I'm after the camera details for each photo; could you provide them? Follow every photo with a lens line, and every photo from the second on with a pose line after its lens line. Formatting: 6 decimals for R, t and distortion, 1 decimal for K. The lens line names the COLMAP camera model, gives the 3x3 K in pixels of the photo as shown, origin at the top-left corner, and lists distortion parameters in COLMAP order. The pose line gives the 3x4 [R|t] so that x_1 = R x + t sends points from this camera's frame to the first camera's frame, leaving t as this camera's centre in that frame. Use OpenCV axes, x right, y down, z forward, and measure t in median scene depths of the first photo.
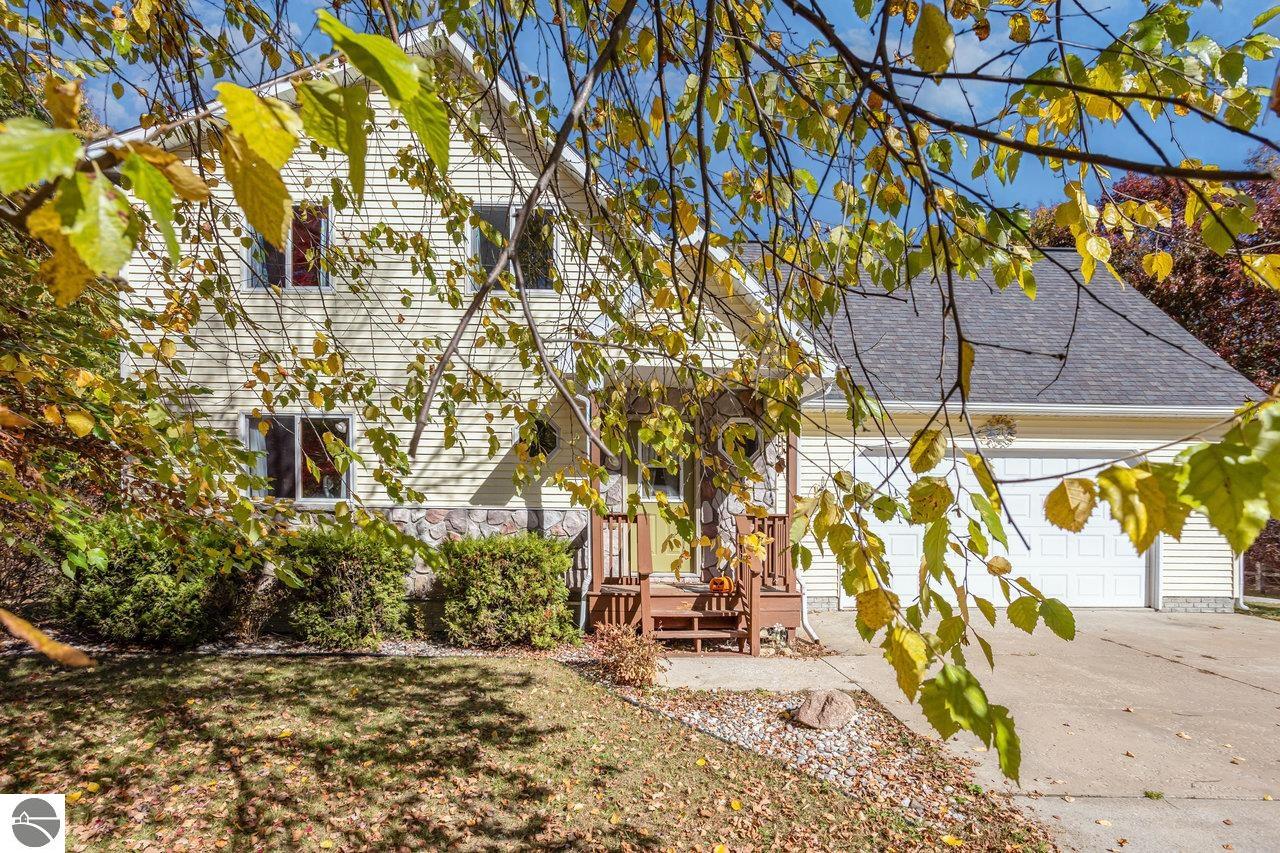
lens RADIAL K [[634.2, 0, 639.7], [0, 634.2, 536.5], [0, 0, 1]] dist [-0.002799, -0.000213]
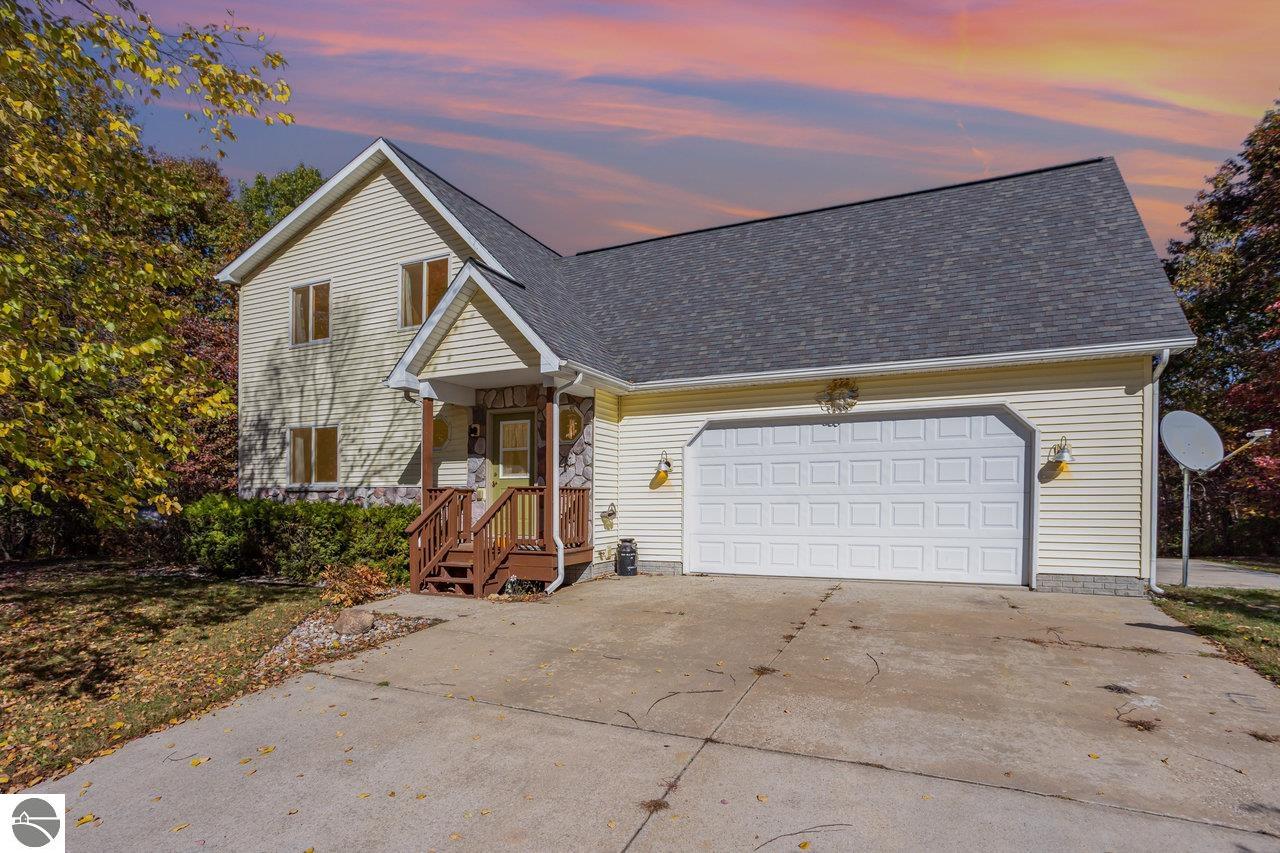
lens RADIAL K [[648.9, 0, 640.4], [0, 648.9, 506.7], [0, 0, 1]] dist [-0.037753, -0.000162]
pose [[0.899300, -0.006824, -0.437279, 0.804943], [0.002974, 0.999951, -0.009488, 0.012636], [0.437322, 0.007232, 0.899276, -0.016642]]
